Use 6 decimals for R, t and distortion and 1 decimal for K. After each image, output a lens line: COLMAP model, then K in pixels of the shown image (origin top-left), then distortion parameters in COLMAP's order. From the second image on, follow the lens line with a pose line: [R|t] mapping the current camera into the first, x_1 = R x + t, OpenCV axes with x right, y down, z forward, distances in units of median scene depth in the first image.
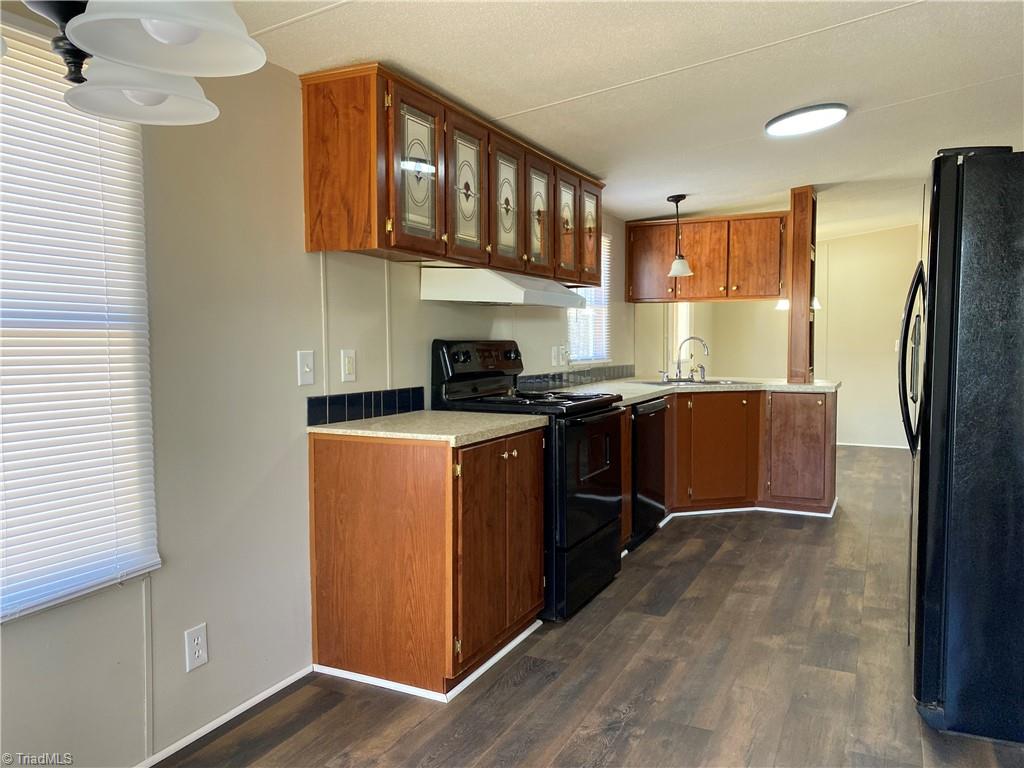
lens RADIAL K [[776.1, 0, 508.5], [0, 776.1, 384.3], [0, 0, 1]] dist [0.018996, -0.028940]
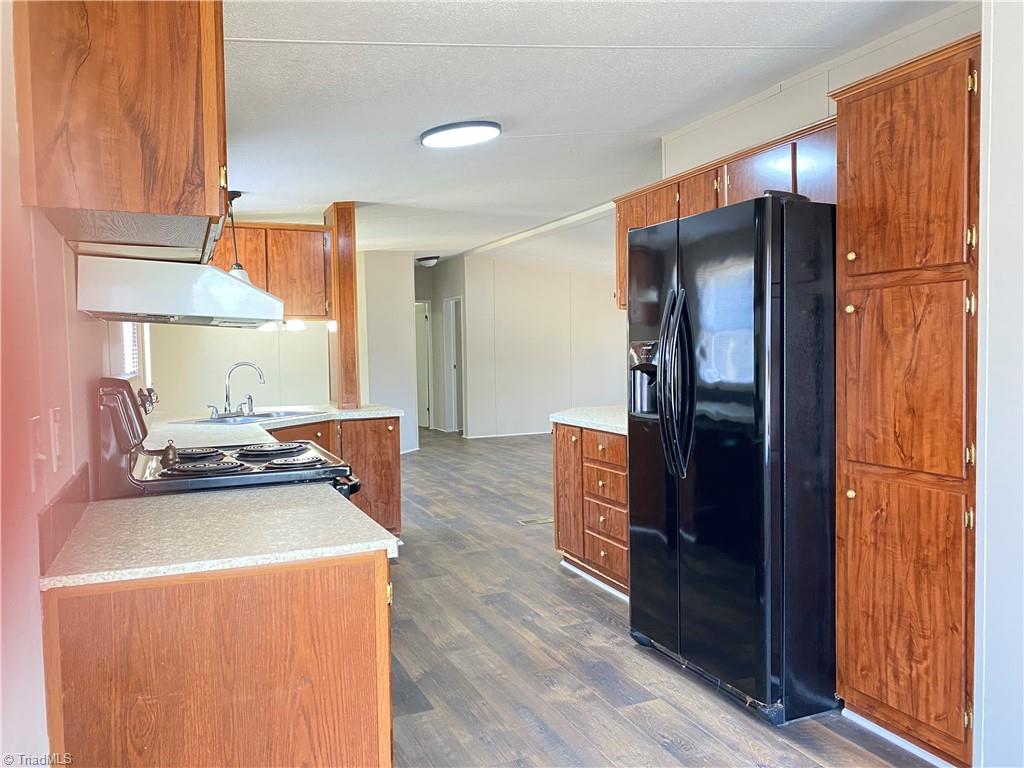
lens RADIAL K [[776.1, 0, 514.2], [0, 776.1, 381.2], [0, 0, 1]] dist [0.018996, -0.028940]
pose [[0.658417, -0.039744, 0.751603, -0.309018], [0.060917, 0.998143, -0.000583, -0.034210], [-0.750184, 0.046169, 0.659615, 0.346173]]
